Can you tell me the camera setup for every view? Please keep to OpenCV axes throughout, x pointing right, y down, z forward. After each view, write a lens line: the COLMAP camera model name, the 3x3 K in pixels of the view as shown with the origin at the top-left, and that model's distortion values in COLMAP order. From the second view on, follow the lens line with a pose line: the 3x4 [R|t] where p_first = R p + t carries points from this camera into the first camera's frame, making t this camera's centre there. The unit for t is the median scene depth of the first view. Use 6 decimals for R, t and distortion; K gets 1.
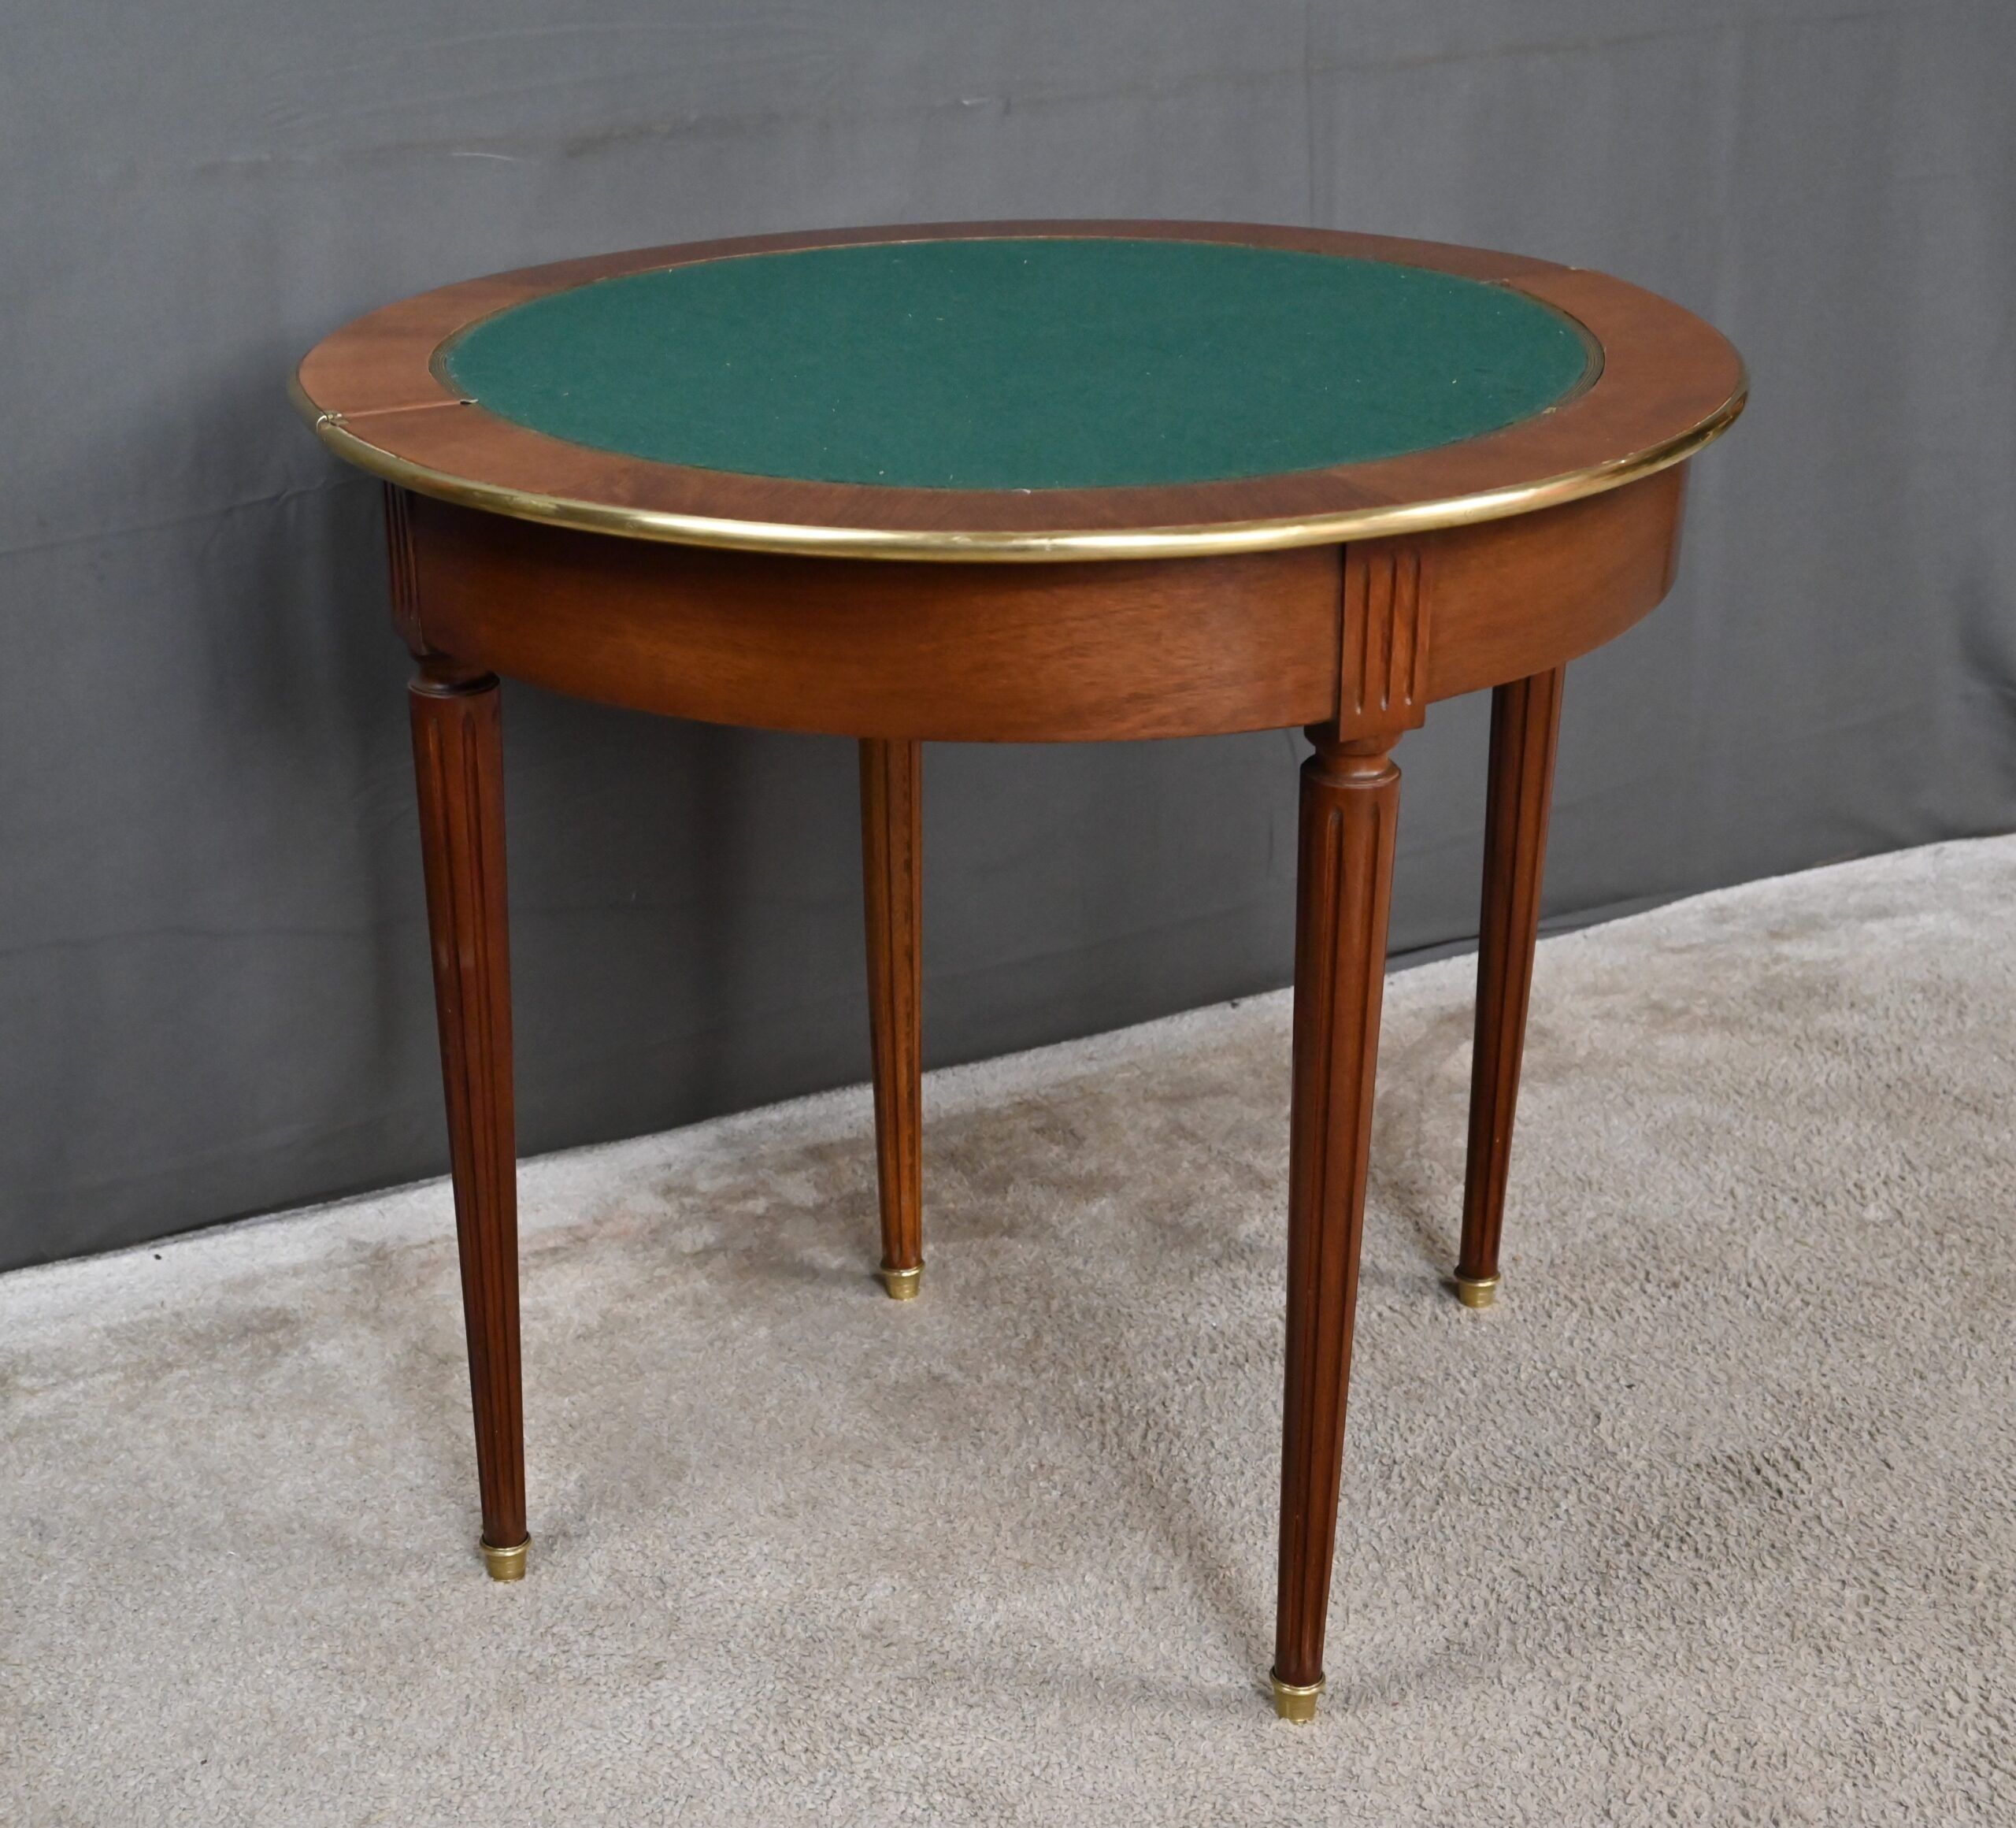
lens RADIAL K [[3213.6, 0, 878.8], [0, 3213.6, 901.9], [0, 0, 1]] dist [0.006740, 0.000000]
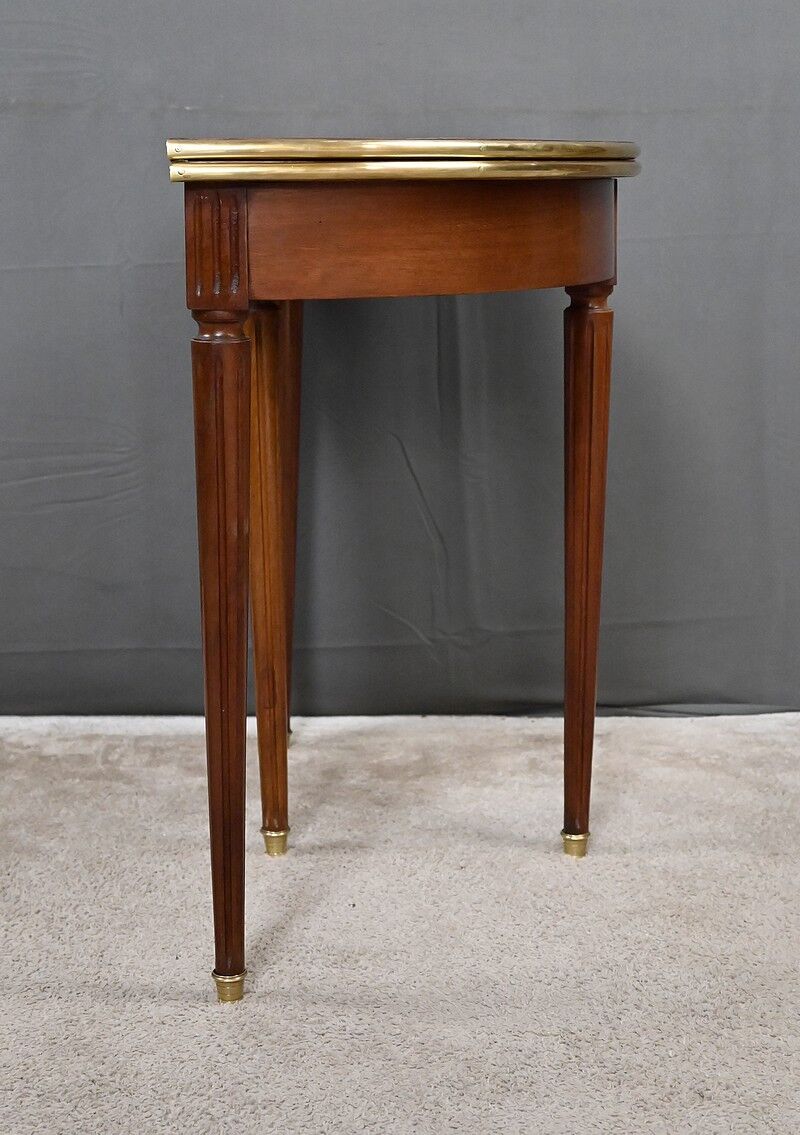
lens RADIAL K [[1876.2, 0, 397.4], [0, 1876.2, 525.0], [0, 0, 1]] dist [-0.006161, 0.000000]
pose [[0.902393, 0.092124, -0.420951, 0.553895], [-0.177493, 0.969626, -0.168292, 0.114024], [0.392661, 0.226581, 0.891335, 0.189830]]
